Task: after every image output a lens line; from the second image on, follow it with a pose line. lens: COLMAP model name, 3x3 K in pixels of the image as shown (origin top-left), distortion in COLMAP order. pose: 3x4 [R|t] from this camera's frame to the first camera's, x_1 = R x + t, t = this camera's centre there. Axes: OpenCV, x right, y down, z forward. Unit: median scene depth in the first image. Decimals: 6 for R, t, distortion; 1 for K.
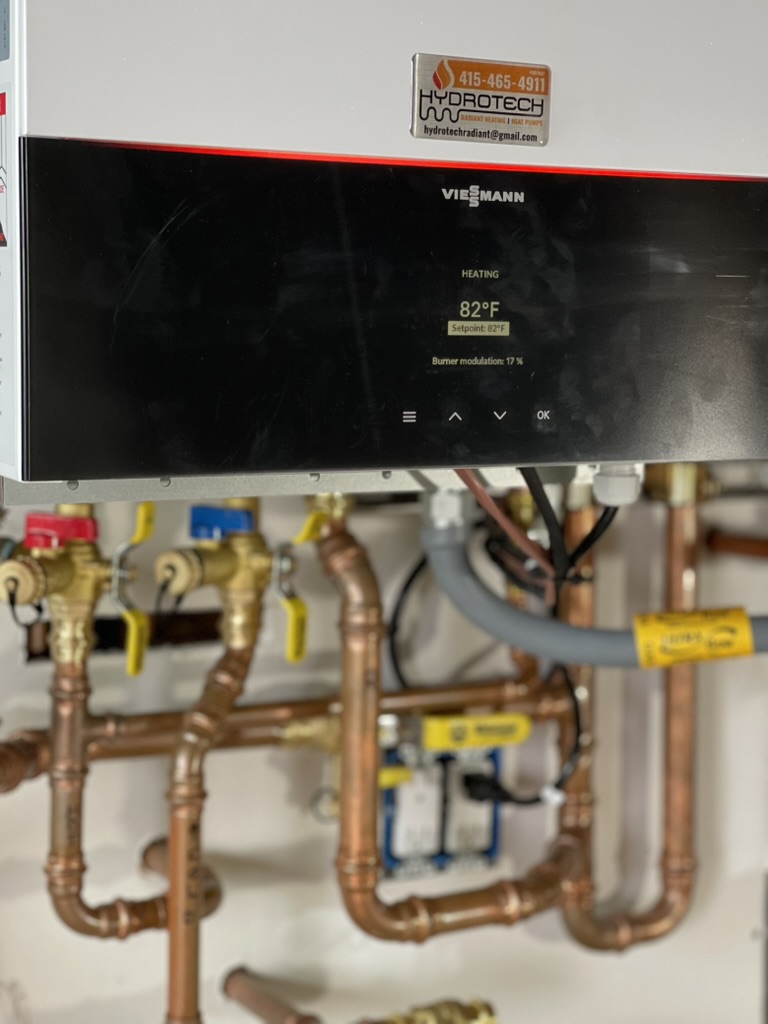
lens RADIAL K [[1915.6, 0, 384.1], [0, 1915.6, 512.4], [0, 0, 1]] dist [0.063706, 0.000000]
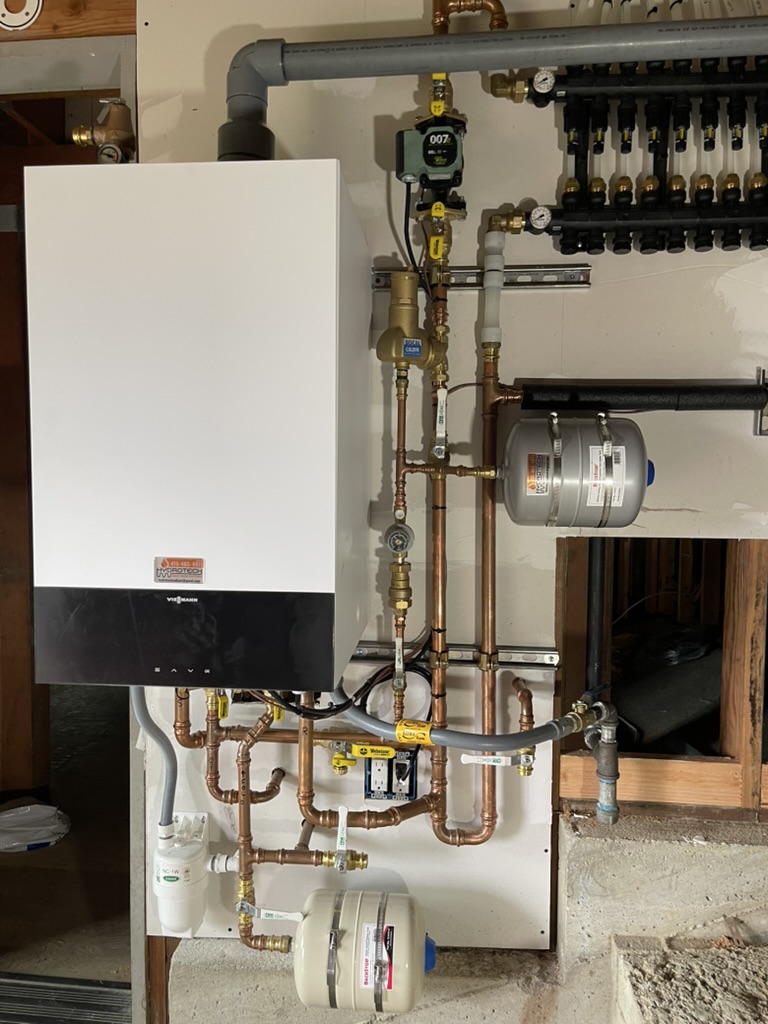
lens RADIAL K [[738.7, 0, 384.4], [0, 738.7, 512.1], [0, 0, 1]] dist [0.006852, 0.000817]
pose [[0.832718, 0.015065, -0.553492, 0.973530], [-0.052840, 0.997230, -0.052355, -0.259357], [0.551170, 0.072844, 0.831207, 0.180831]]
